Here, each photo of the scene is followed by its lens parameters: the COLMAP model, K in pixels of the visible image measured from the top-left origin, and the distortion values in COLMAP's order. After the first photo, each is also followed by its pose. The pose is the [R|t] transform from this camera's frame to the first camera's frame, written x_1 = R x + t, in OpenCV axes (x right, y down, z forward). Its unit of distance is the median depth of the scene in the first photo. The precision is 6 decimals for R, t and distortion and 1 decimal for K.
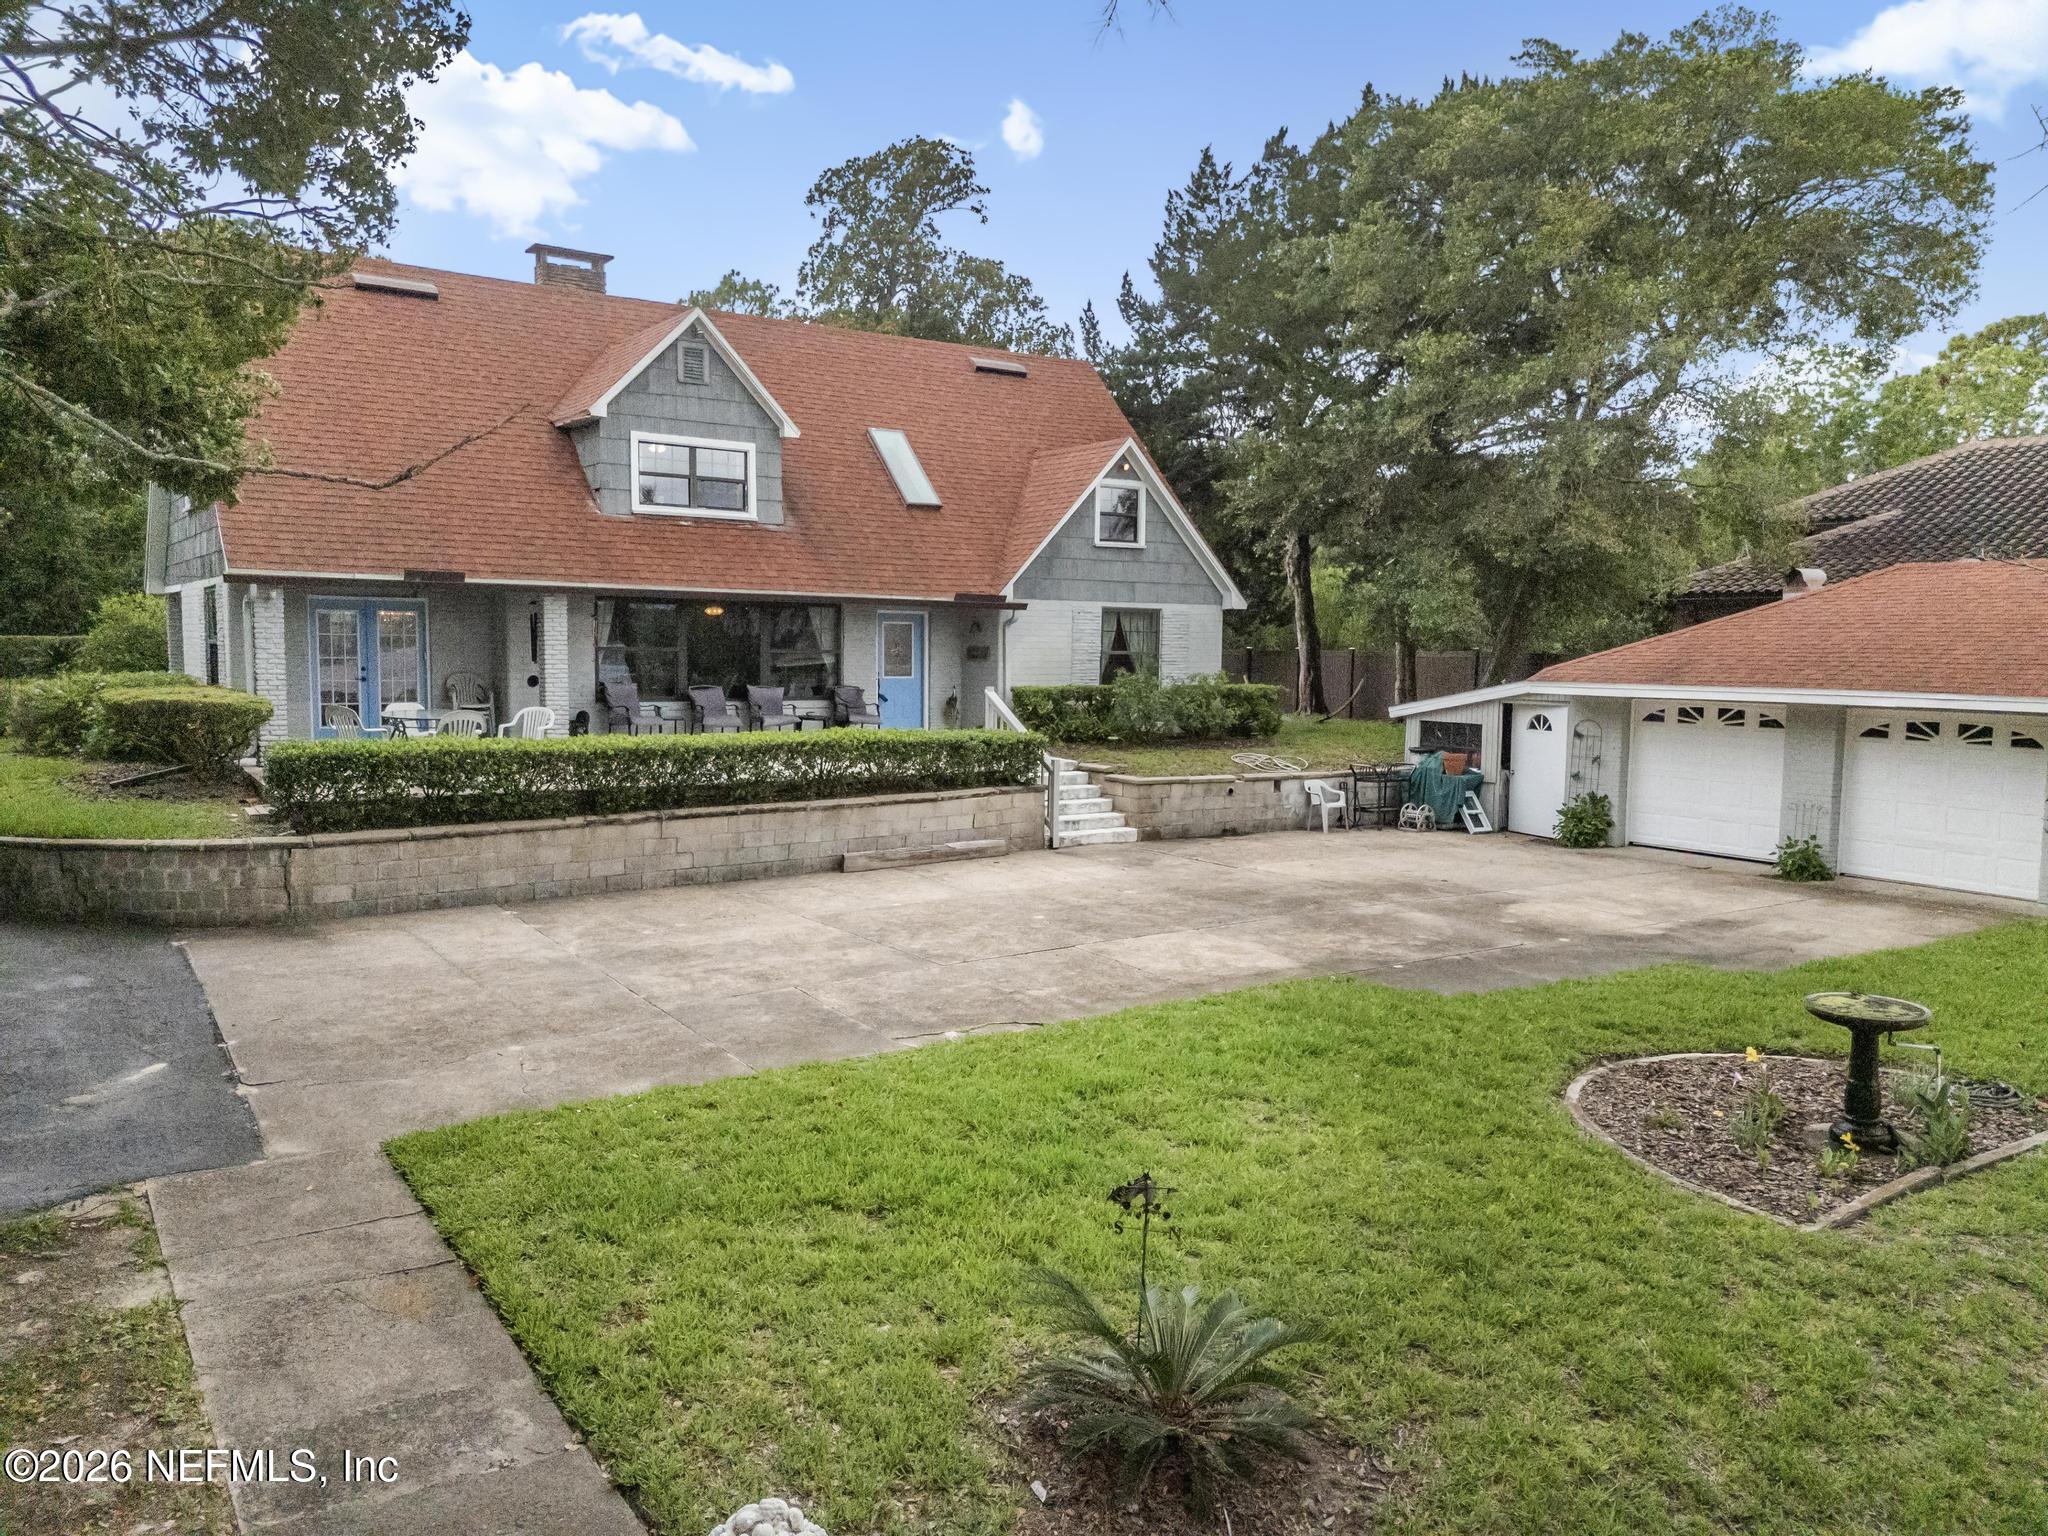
lens RADIAL K [[1505.3, 0, 1022.0], [0, 1505.3, 767.6], [0, 0, 1]] dist [0.087828, -0.086476]
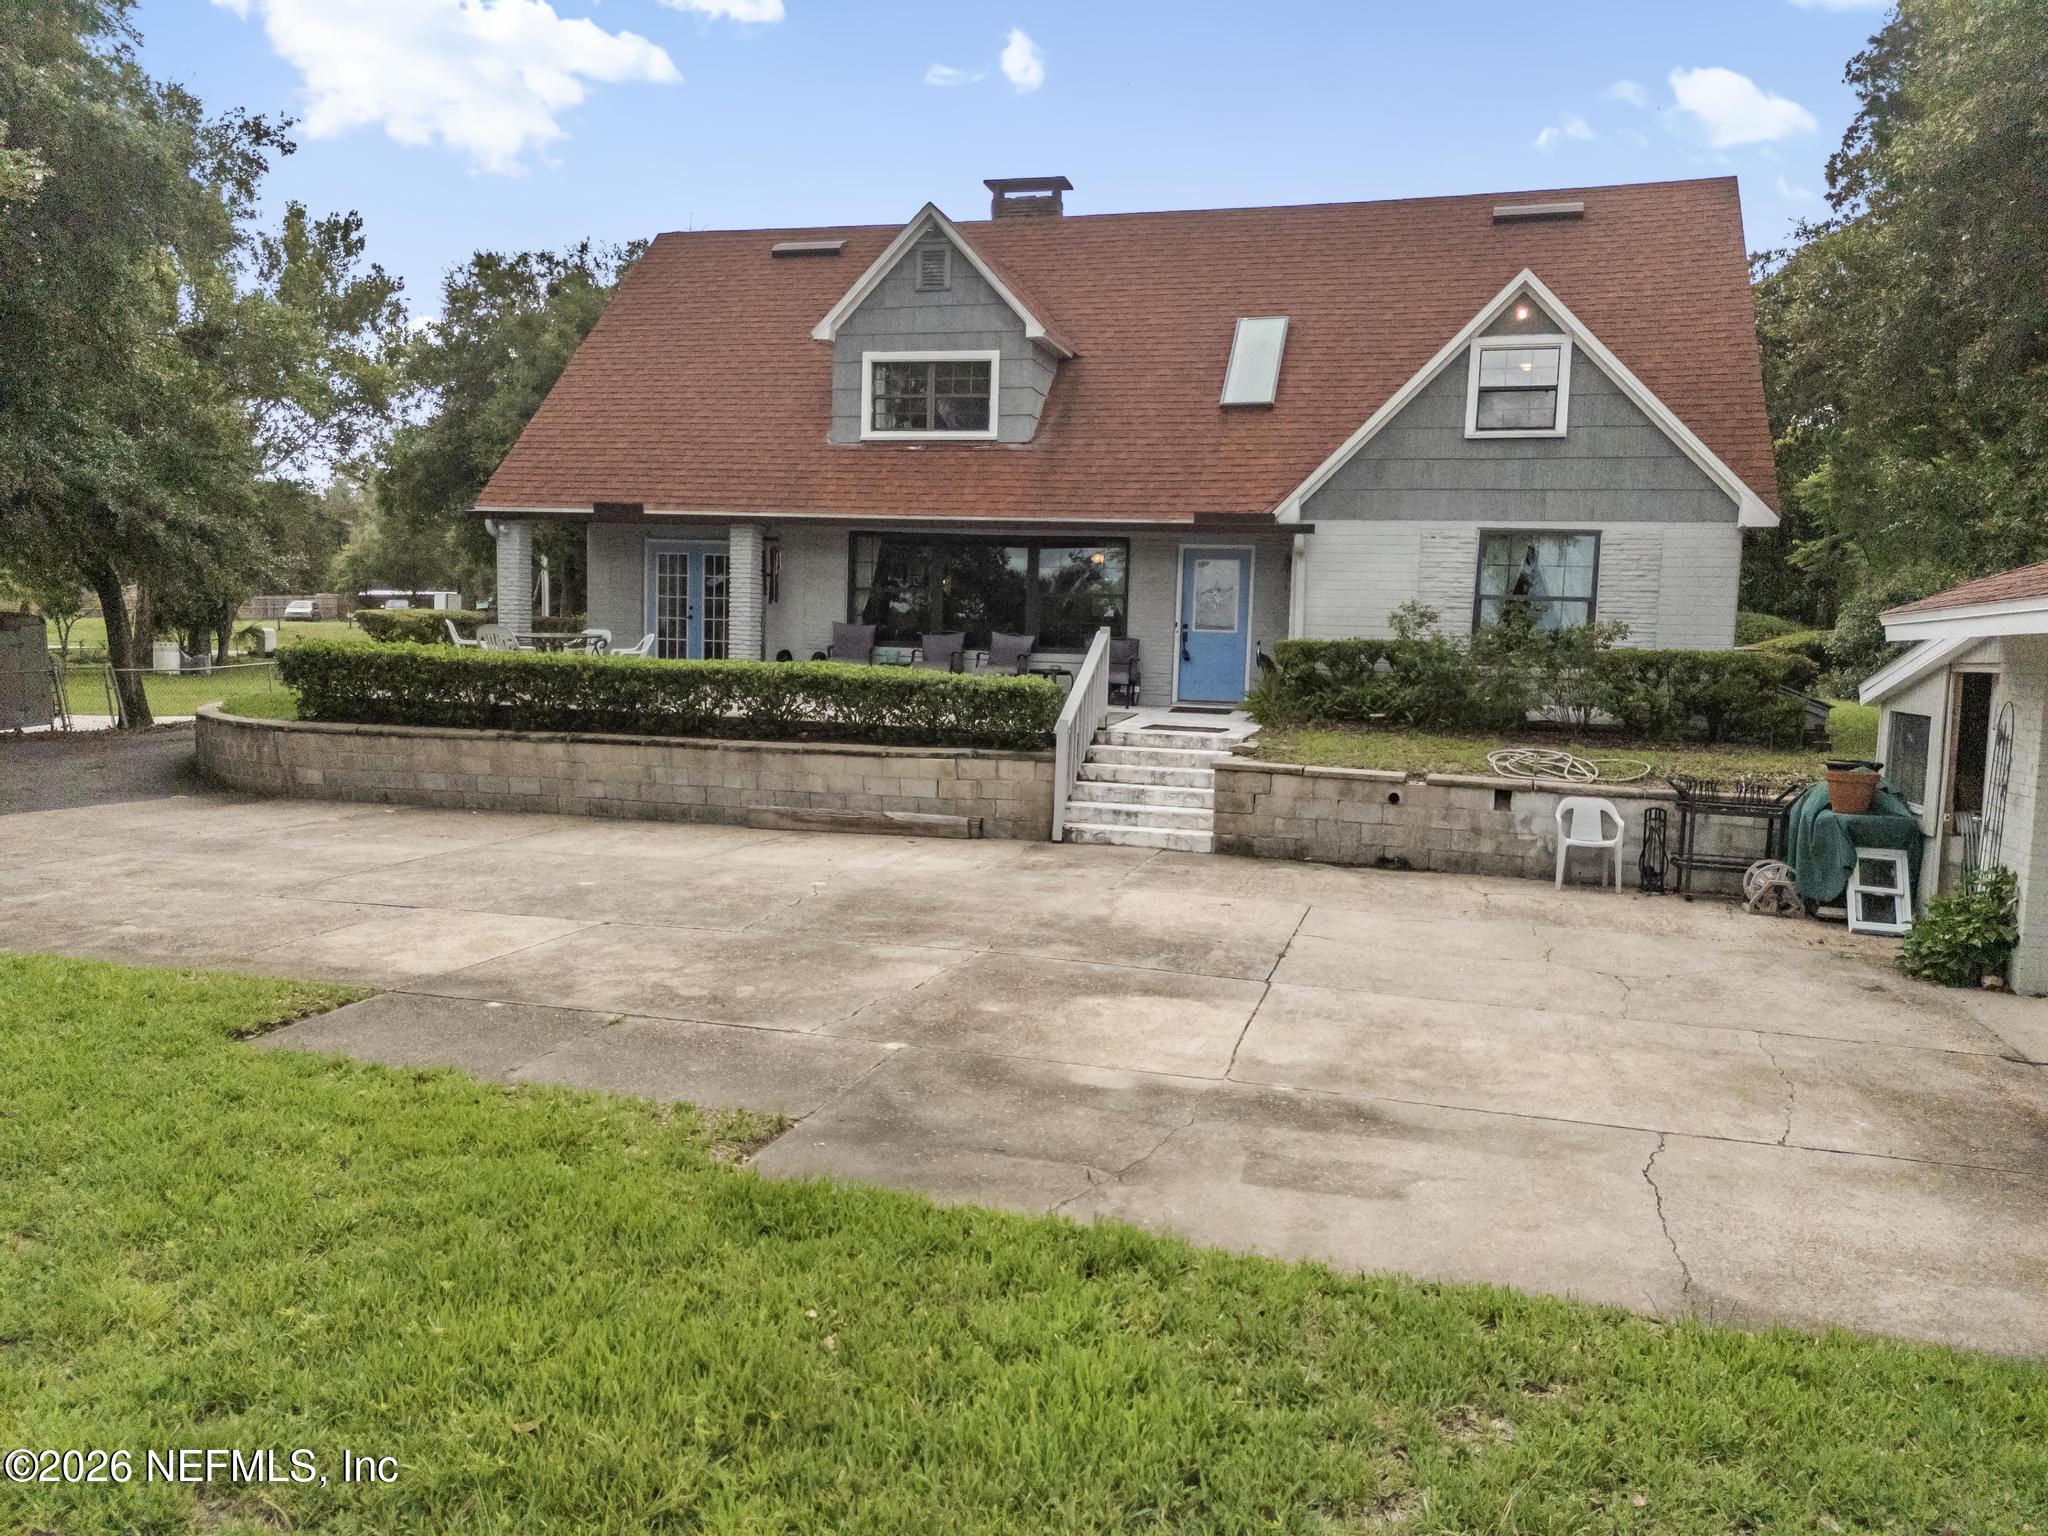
lens RADIAL K [[1494.2, 0, 1020.6], [0, 1494.2, 772.1], [0, 0, 1]] dist [0.091161, -0.112083]
pose [[0.635681, 0.076088, -0.768193, 0.523527], [-0.090518, 0.995613, 0.023709, 0.004501], [0.766627, 0.054464, 0.639779, 0.488337]]
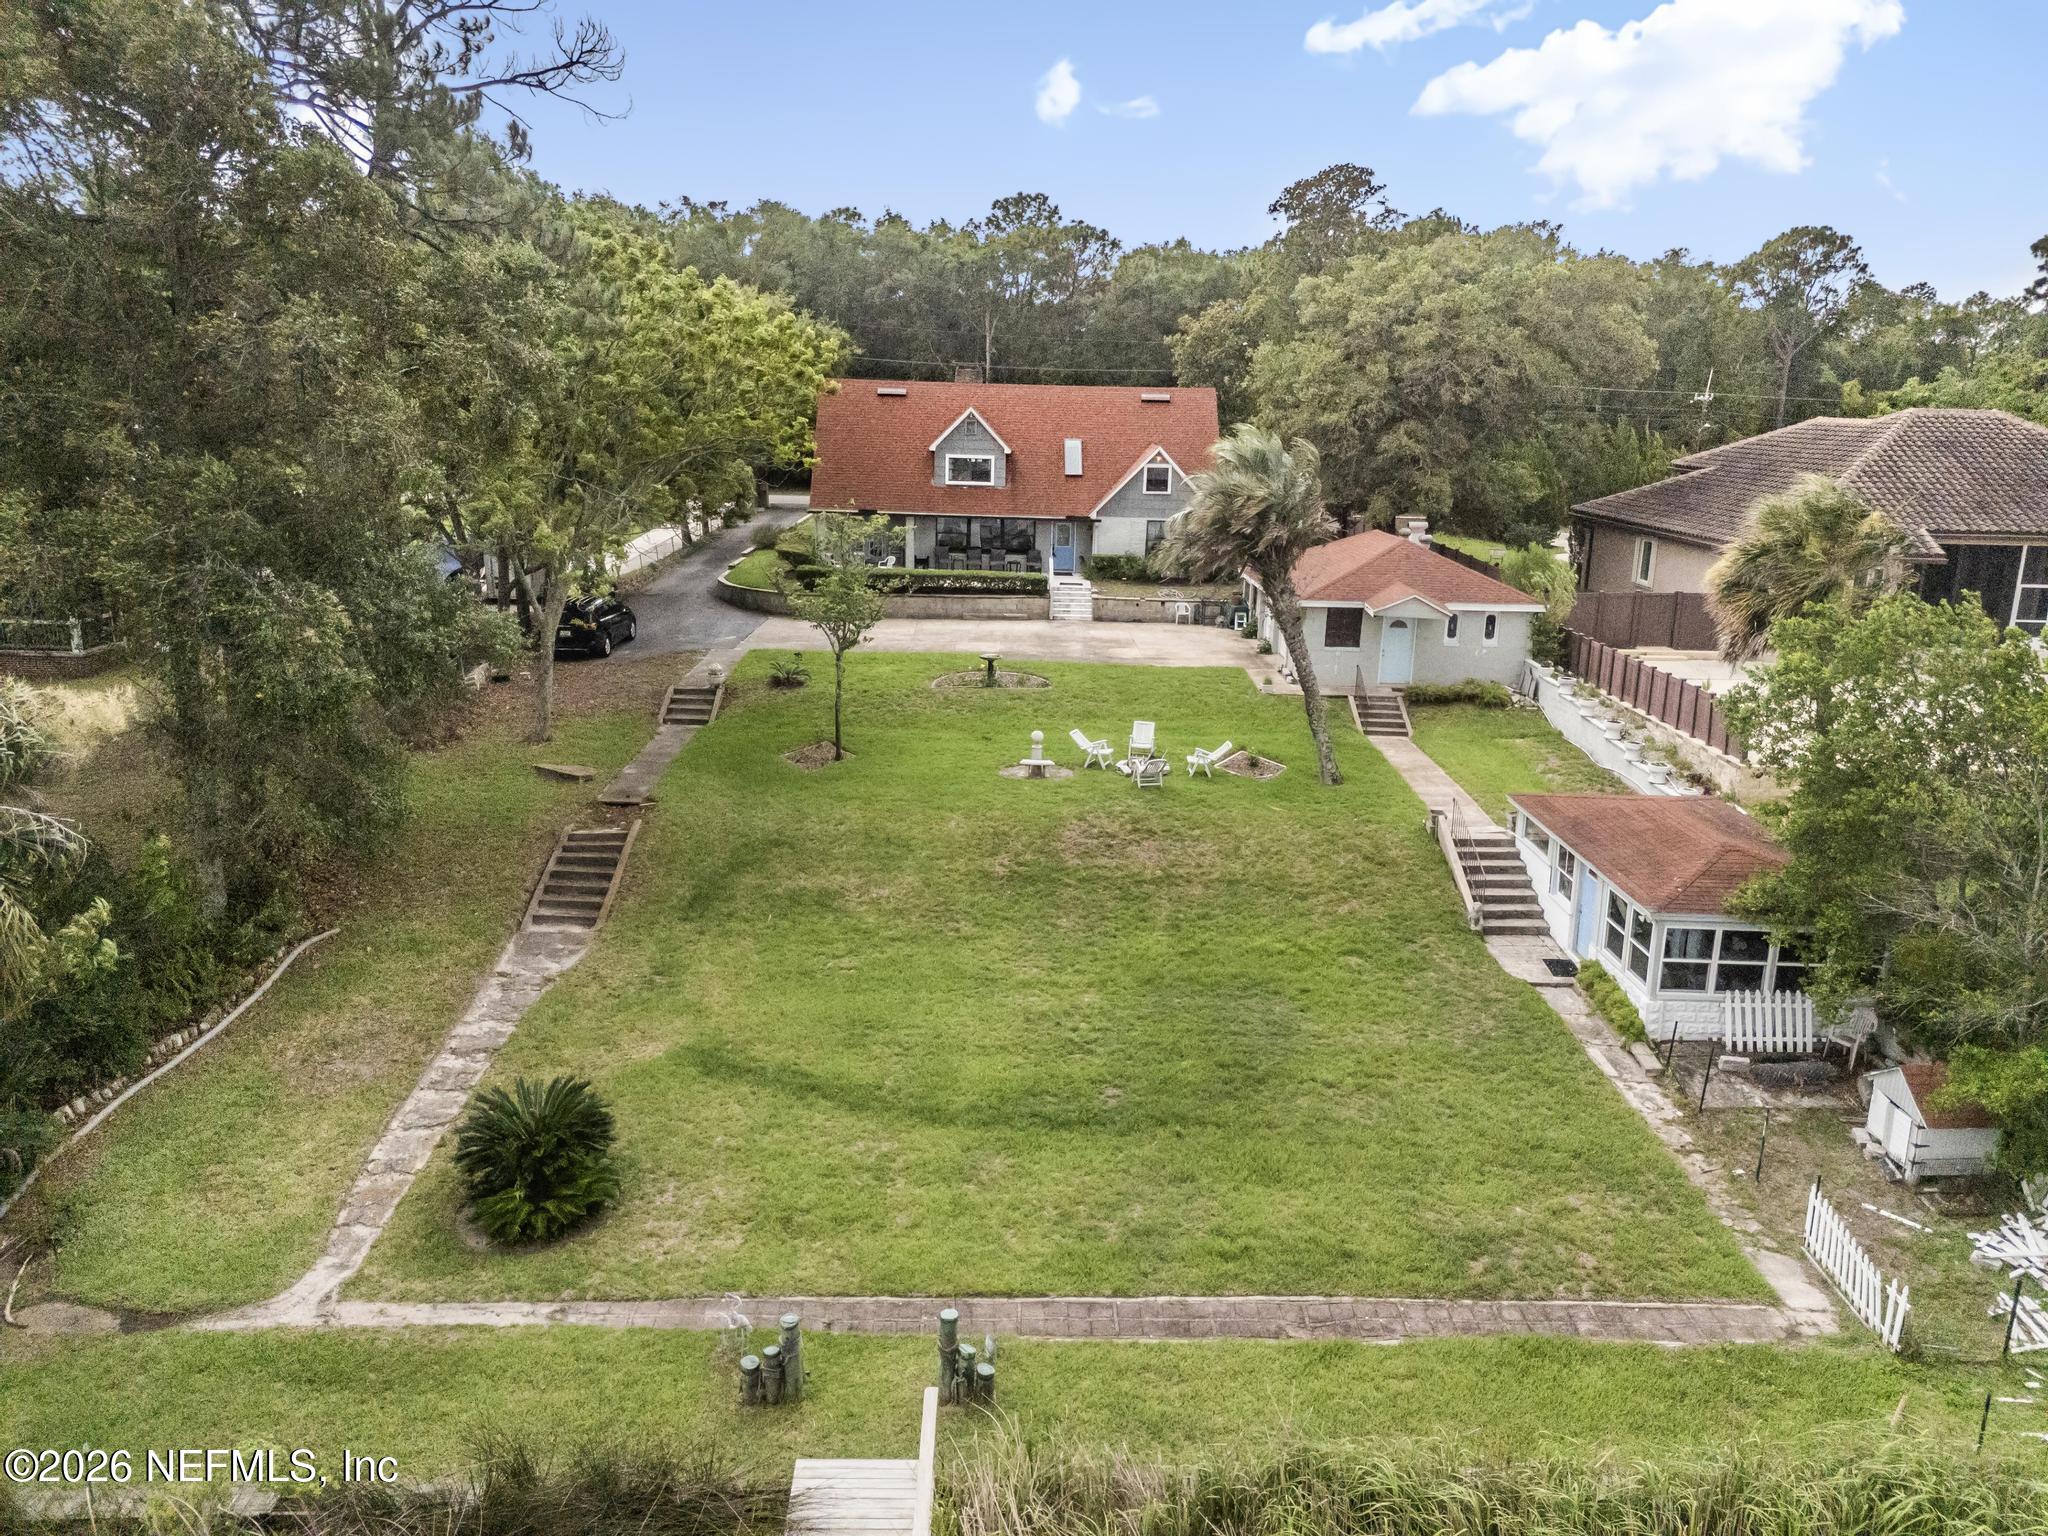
lens RADIAL K [[1494.2, 0, 1020.6], [0, 1494.2, 772.1], [0, 0, 1]] dist [0.091161, -0.112083]
pose [[0.835085, 0.141496, -0.531613, 1.355767], [-0.059675, 0.983953, 0.168151, -0.117976], [0.546875, -0.108696, 0.830128, -1.219539]]
